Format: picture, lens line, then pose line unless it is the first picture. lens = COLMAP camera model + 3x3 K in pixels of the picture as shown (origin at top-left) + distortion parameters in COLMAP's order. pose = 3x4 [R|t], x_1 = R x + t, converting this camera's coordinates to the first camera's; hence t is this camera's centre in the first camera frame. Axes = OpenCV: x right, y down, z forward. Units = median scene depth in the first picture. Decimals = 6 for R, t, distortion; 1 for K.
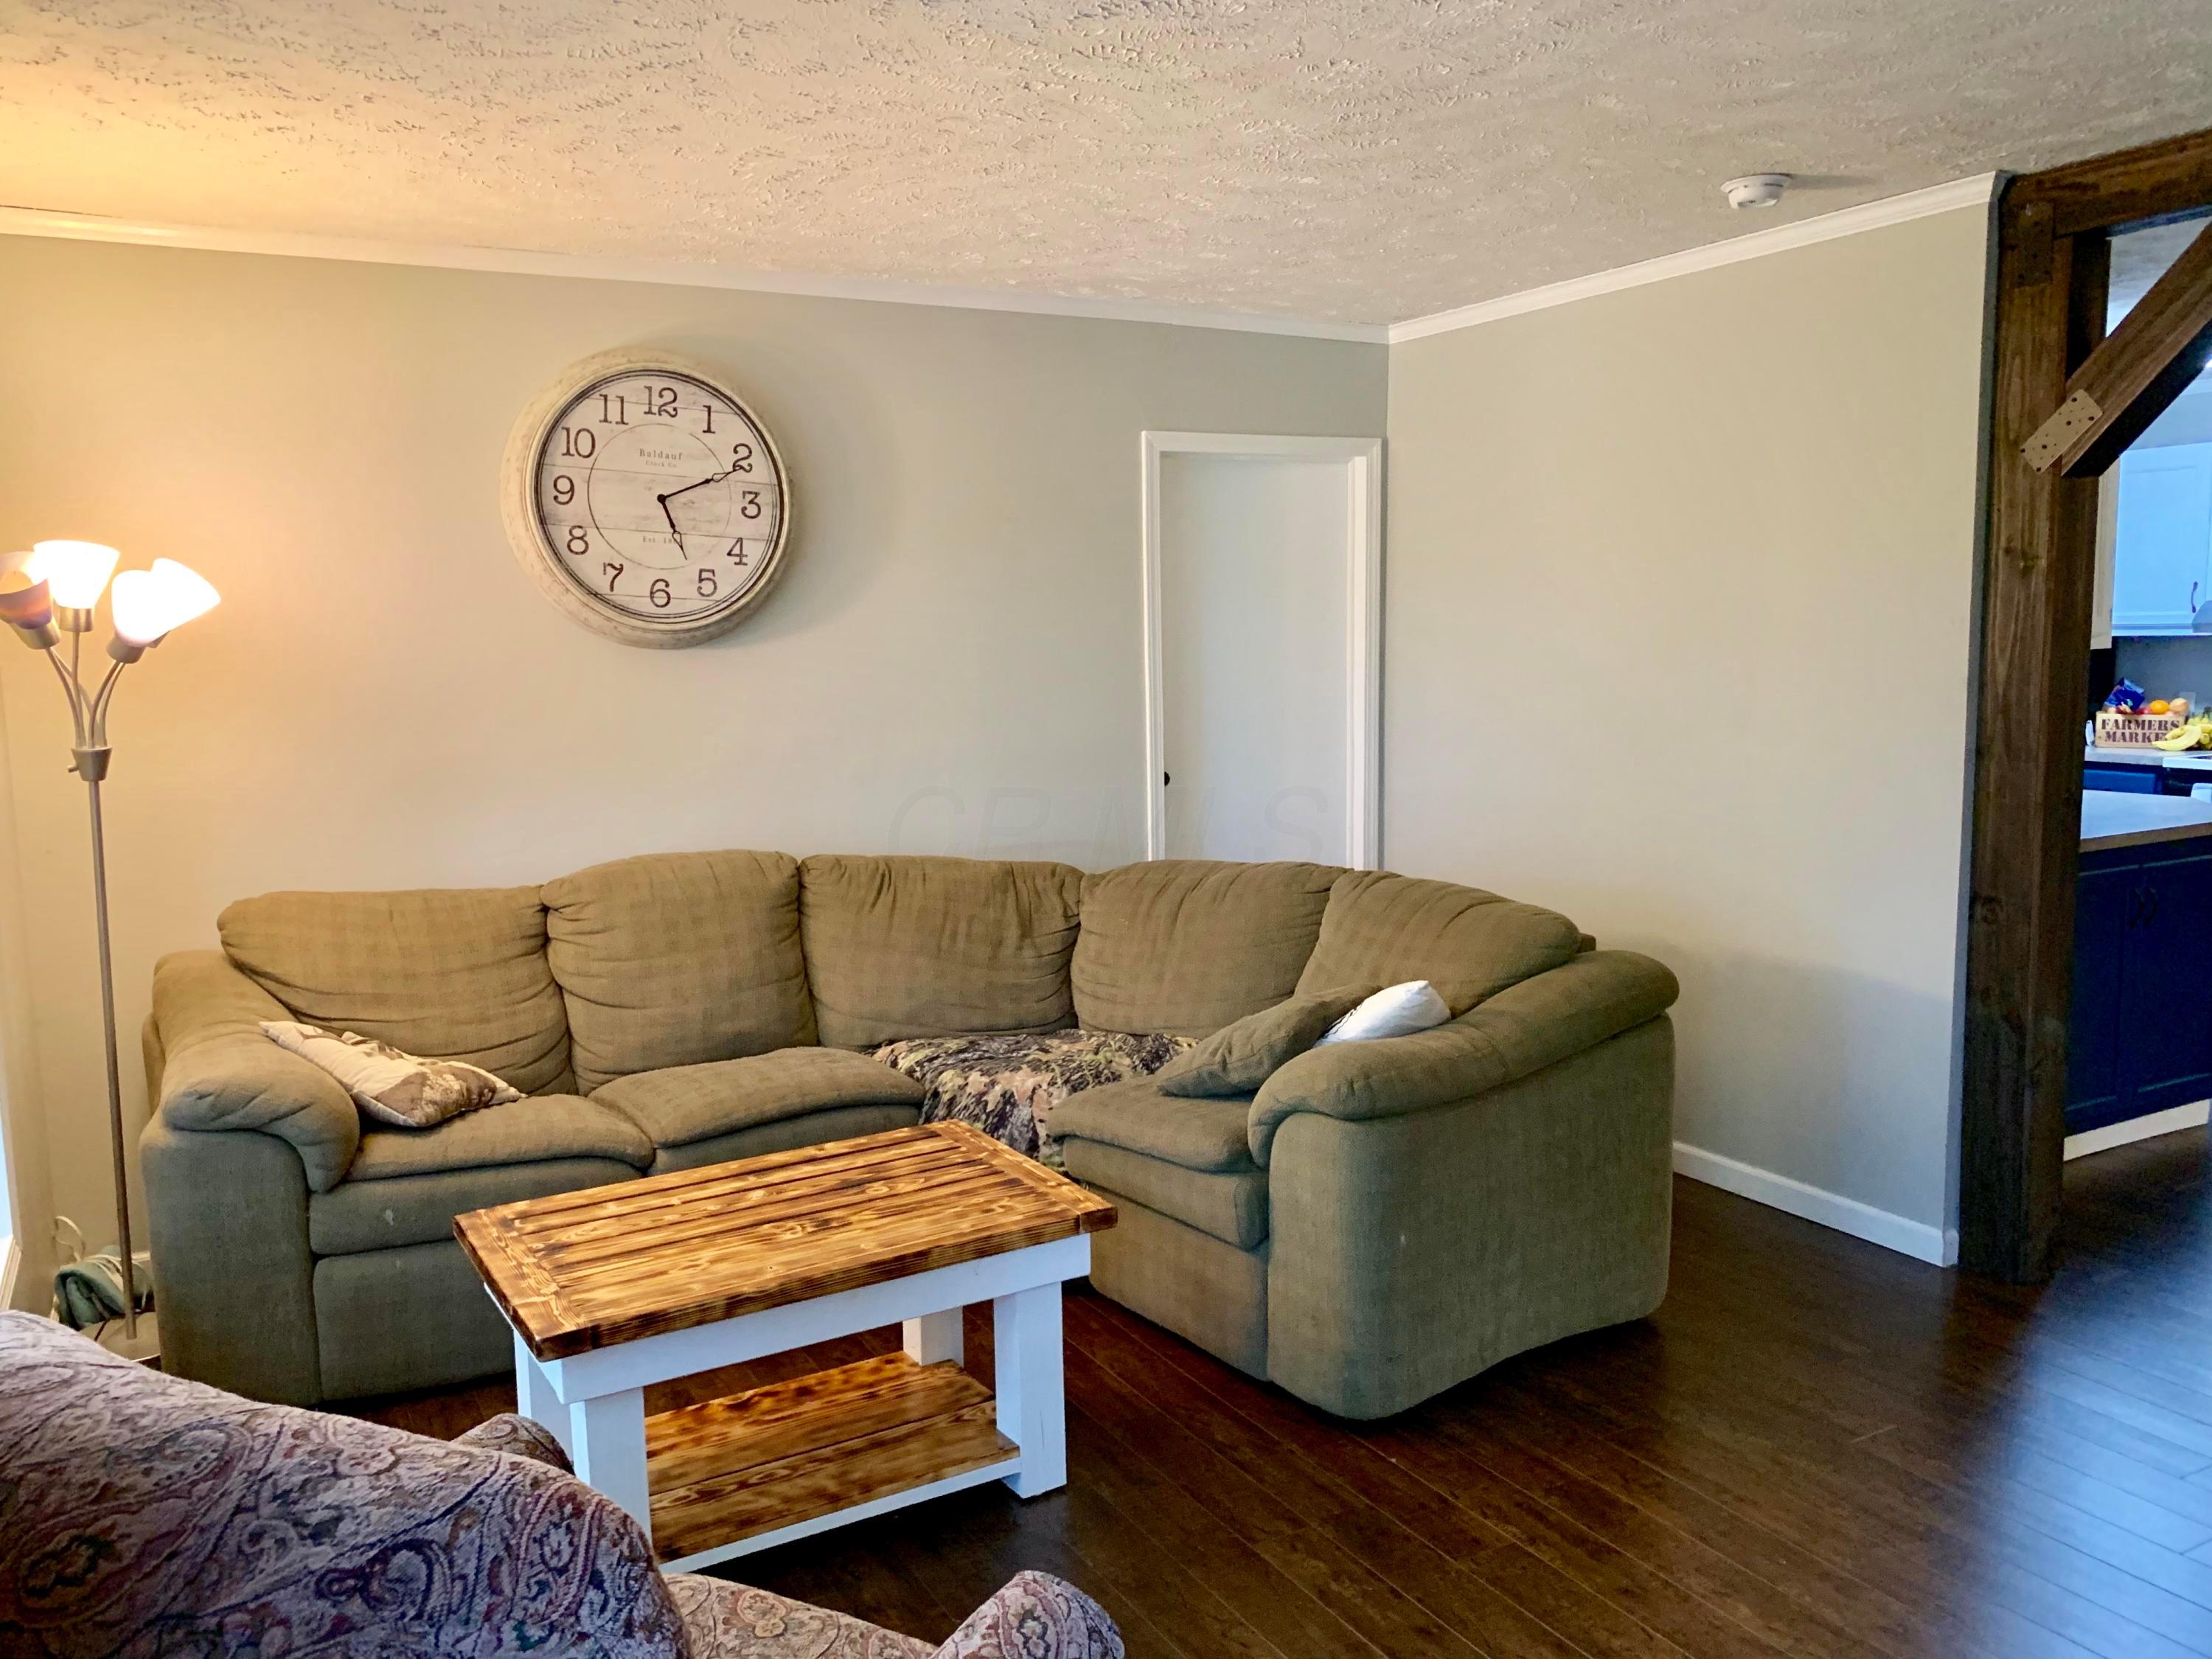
lens RADIAL K [[1685.0, 0, 1106.0], [0, 1685.0, 829.5], [0, 0, 1]] dist [0.033723, -0.027238]
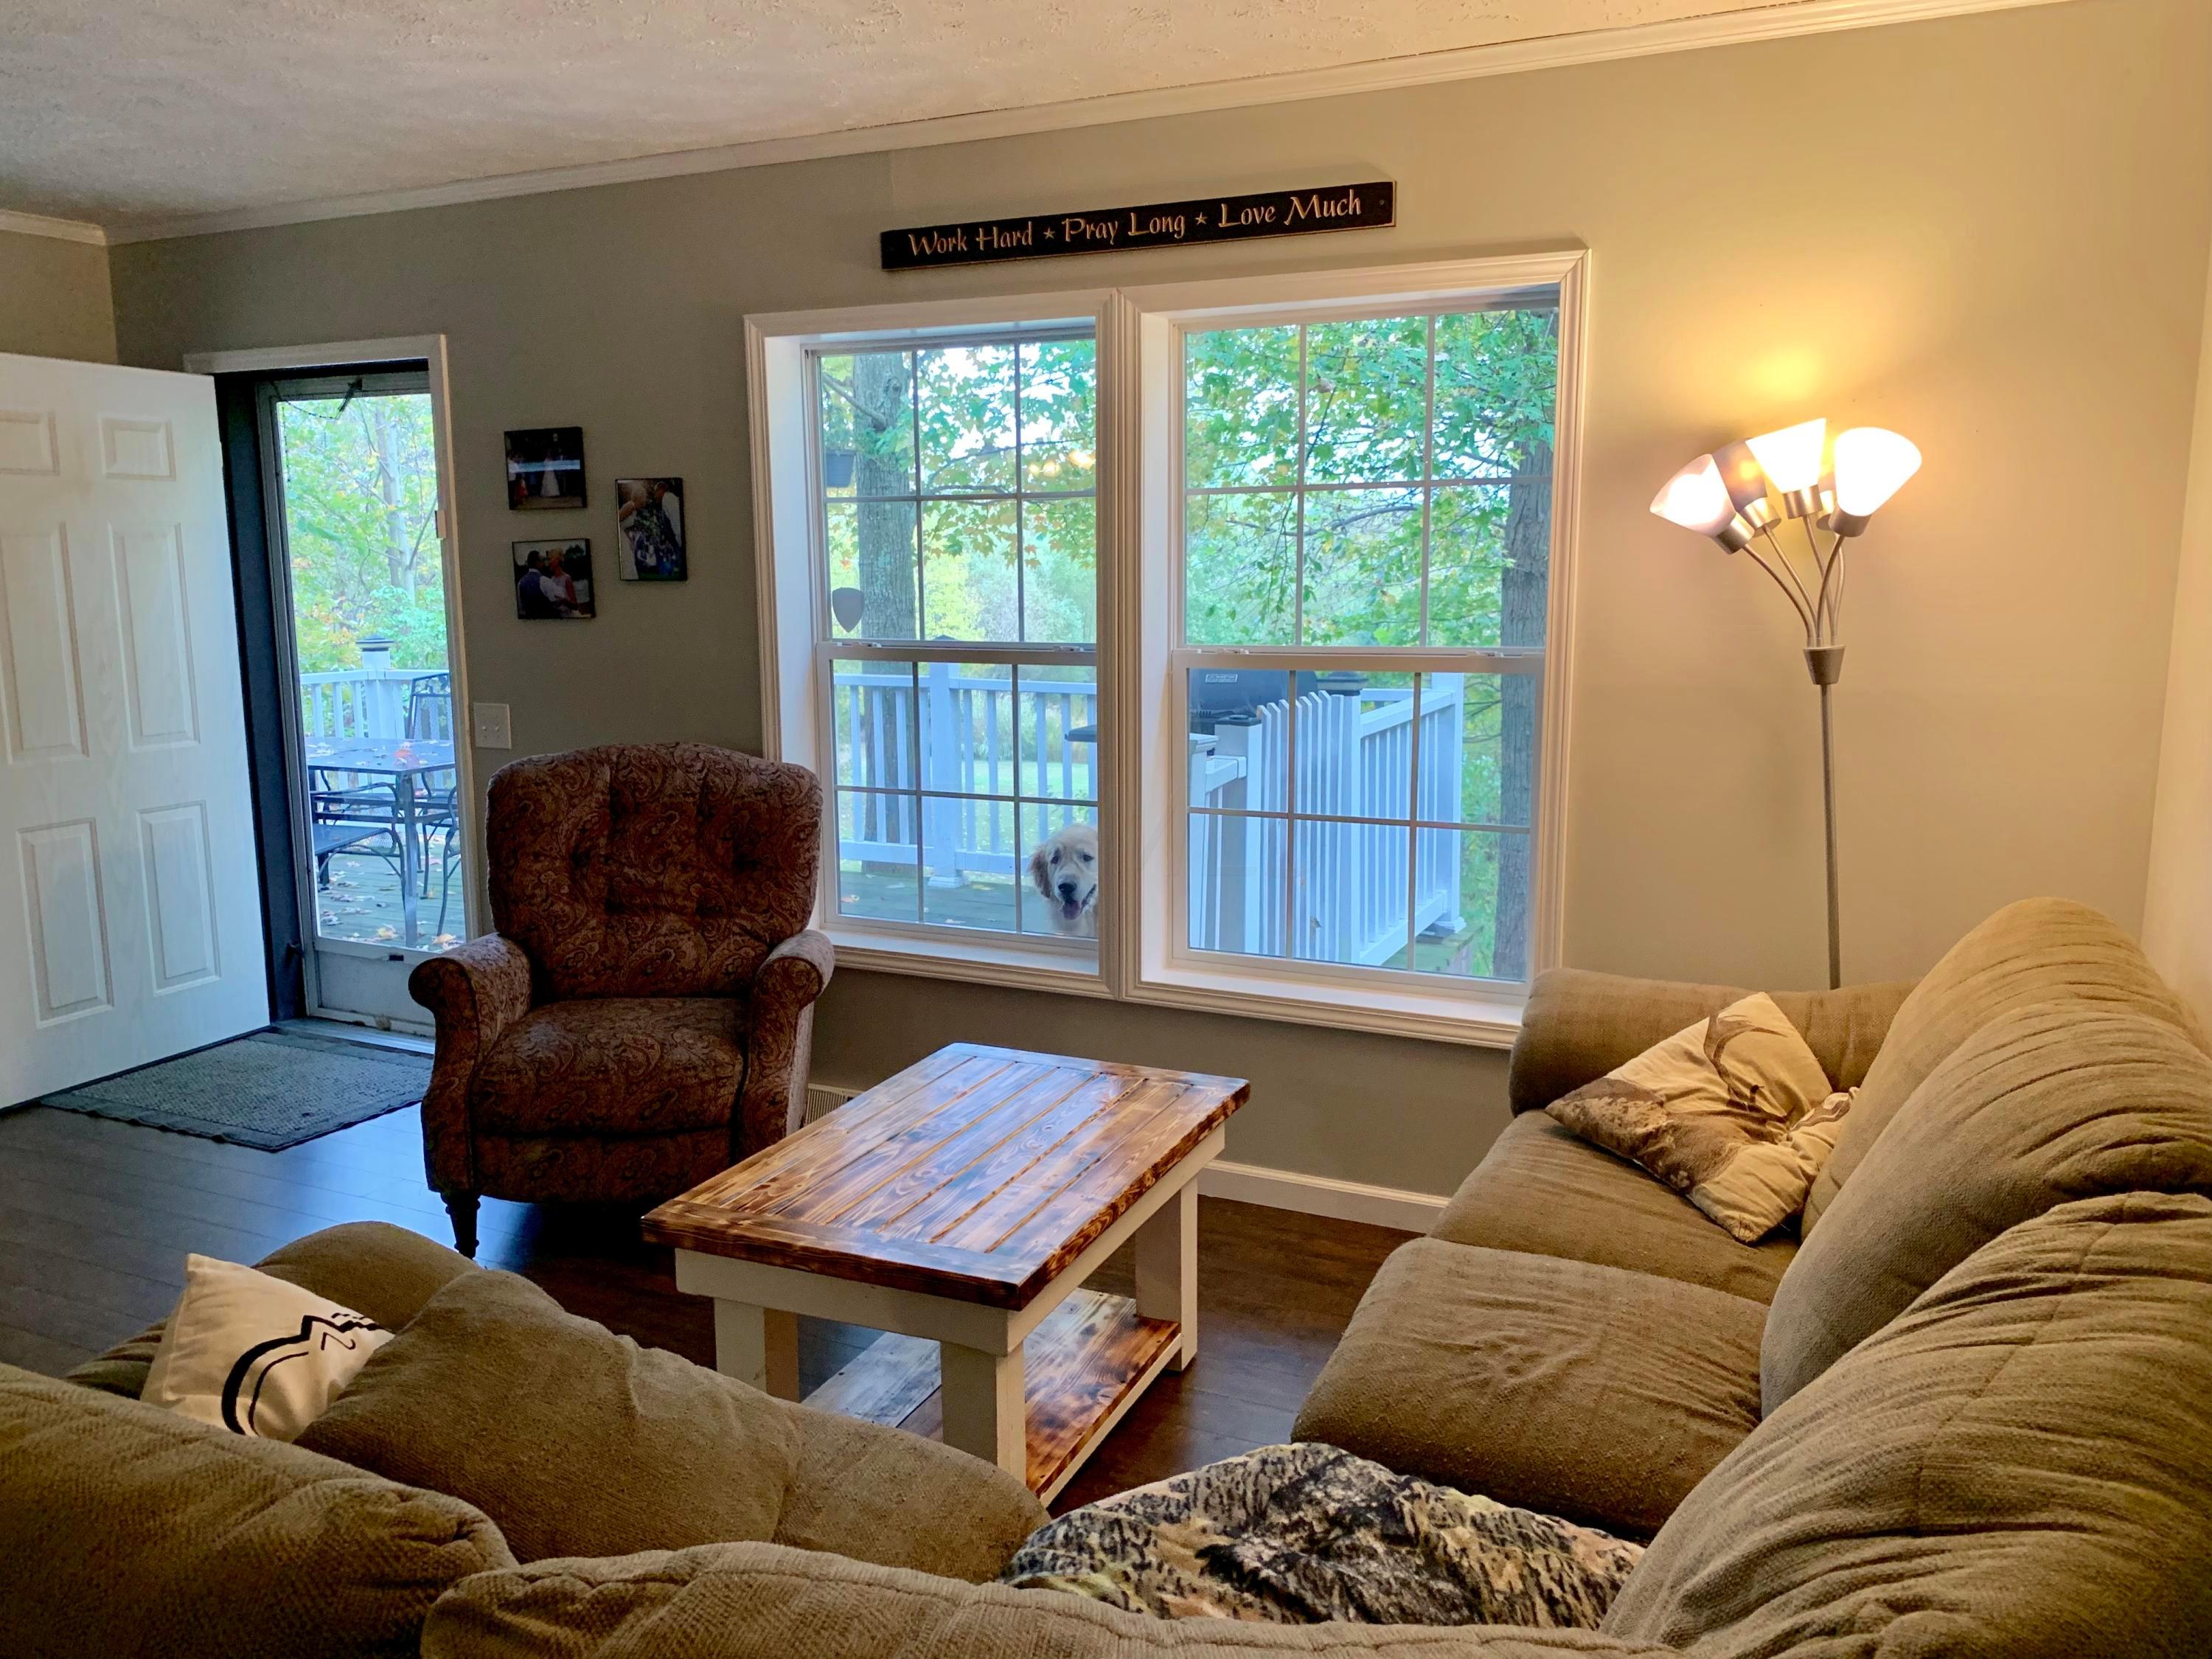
lens RADIAL K [[1685.0, 0, 1106.0], [0, 1685.0, 829.5], [0, 0, 1]] dist [0.033723, -0.027238]
pose [[-0.804703, 0.117657, -0.581902, 0.269992], [-0.052209, 0.962343, 0.266779, -0.190709], [0.591378, 0.245058, -0.768257, 1.638181]]
